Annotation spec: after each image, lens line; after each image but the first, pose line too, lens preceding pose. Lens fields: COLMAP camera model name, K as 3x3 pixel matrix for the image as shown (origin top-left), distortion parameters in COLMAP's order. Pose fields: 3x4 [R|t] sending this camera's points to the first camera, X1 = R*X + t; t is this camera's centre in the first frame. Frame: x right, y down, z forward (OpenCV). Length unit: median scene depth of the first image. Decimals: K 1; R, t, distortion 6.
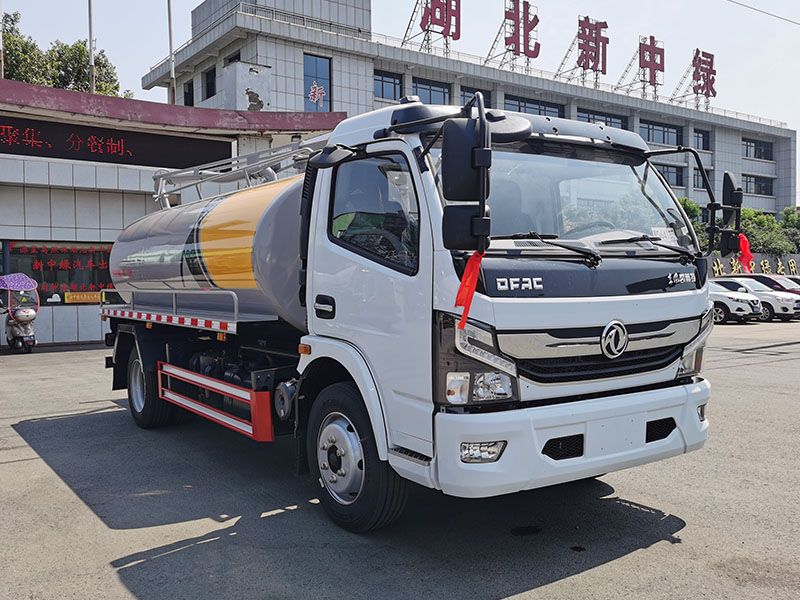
lens RADIAL K [[759.8, 0, 405.4], [0, 759.8, 301.8], [0, 0, 1]] dist [0.045531, 0.000000]
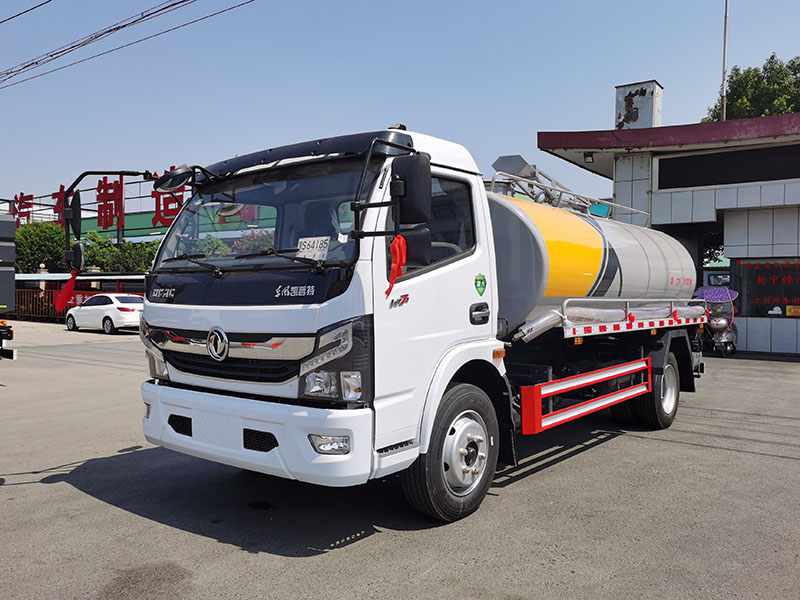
lens RADIAL K [[678.2, 0, 400.6], [0, 678.2, 294.7], [0, 0, 1]] dist [0.037493, 0.009323]
pose [[0.297368, 0.013817, -0.954663, 0.335365], [-0.039810, 0.999205, 0.002062, -0.009314], [0.953933, 0.037392, 0.297681, 0.244312]]
